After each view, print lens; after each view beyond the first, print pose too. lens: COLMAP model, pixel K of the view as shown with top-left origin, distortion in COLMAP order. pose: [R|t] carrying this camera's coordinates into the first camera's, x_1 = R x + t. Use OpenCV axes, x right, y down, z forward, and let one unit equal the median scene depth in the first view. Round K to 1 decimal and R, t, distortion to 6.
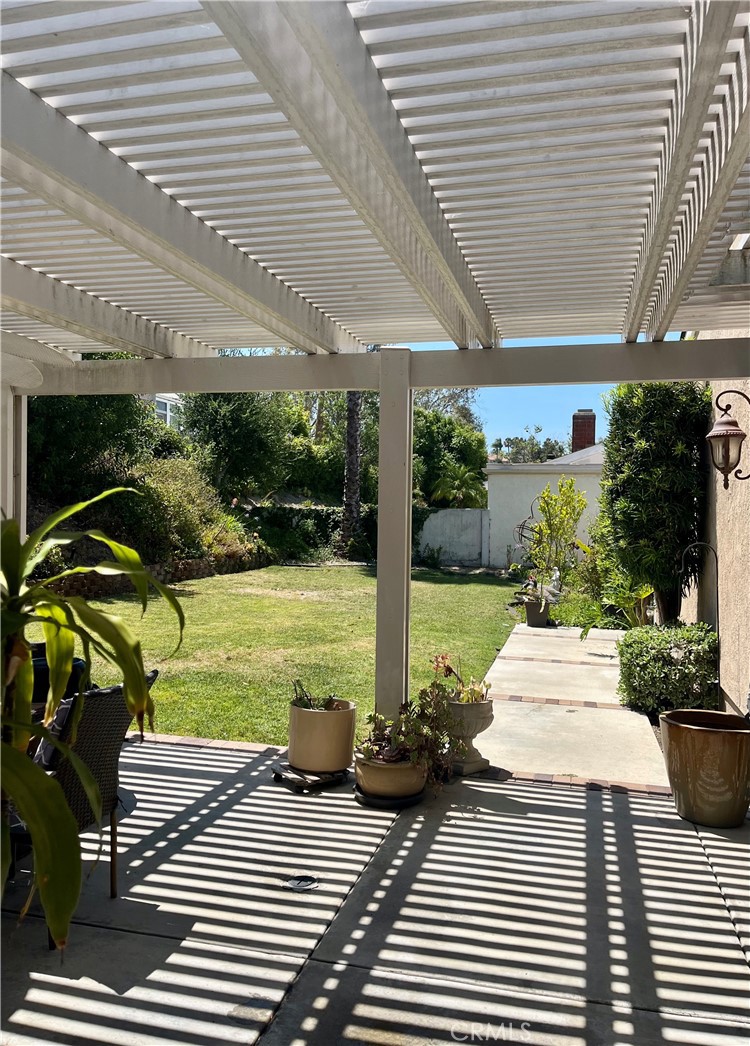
lens RADIAL K [[838.6, 0, 377.2], [0, 838.6, 528.7], [0, 0, 1]] dist [0.074461, -0.000047]
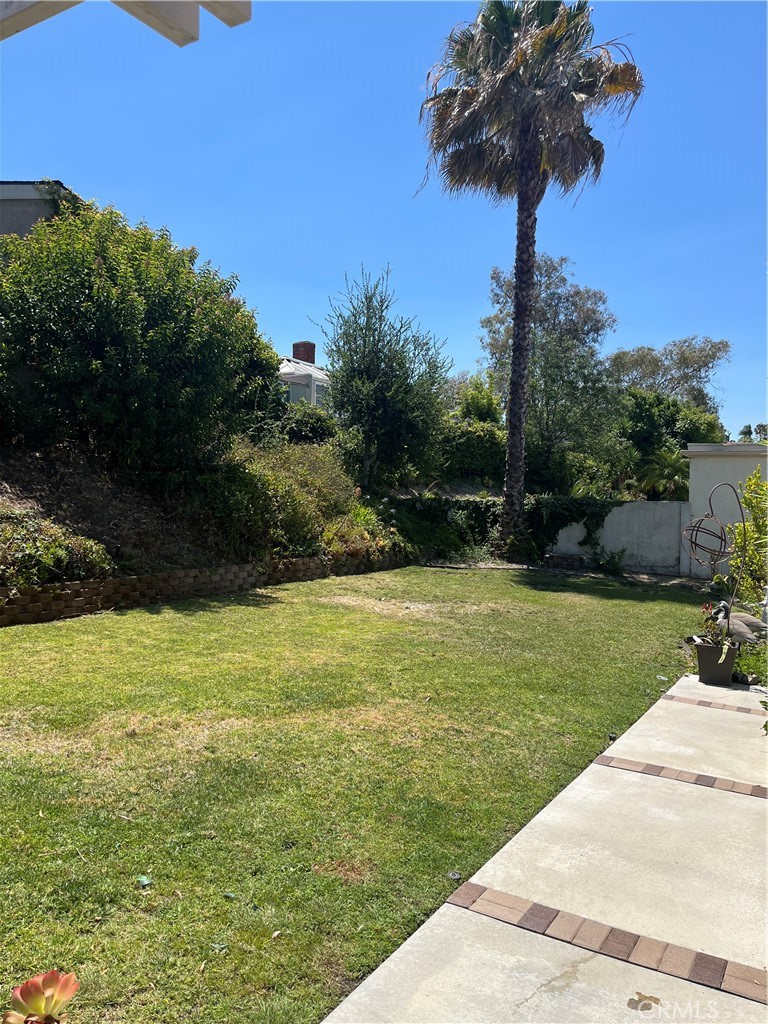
lens RADIAL K [[781.2, 0, 380.0], [0, 781.2, 504.7], [0, 0, 1]] dist [0.046407, -0.019200]
pose [[0.952771, 0.009207, -0.303549, 0.081931], [-0.014583, 0.999774, -0.015448, -0.005605], [0.303339, 0.019145, 0.952690, 0.217999]]
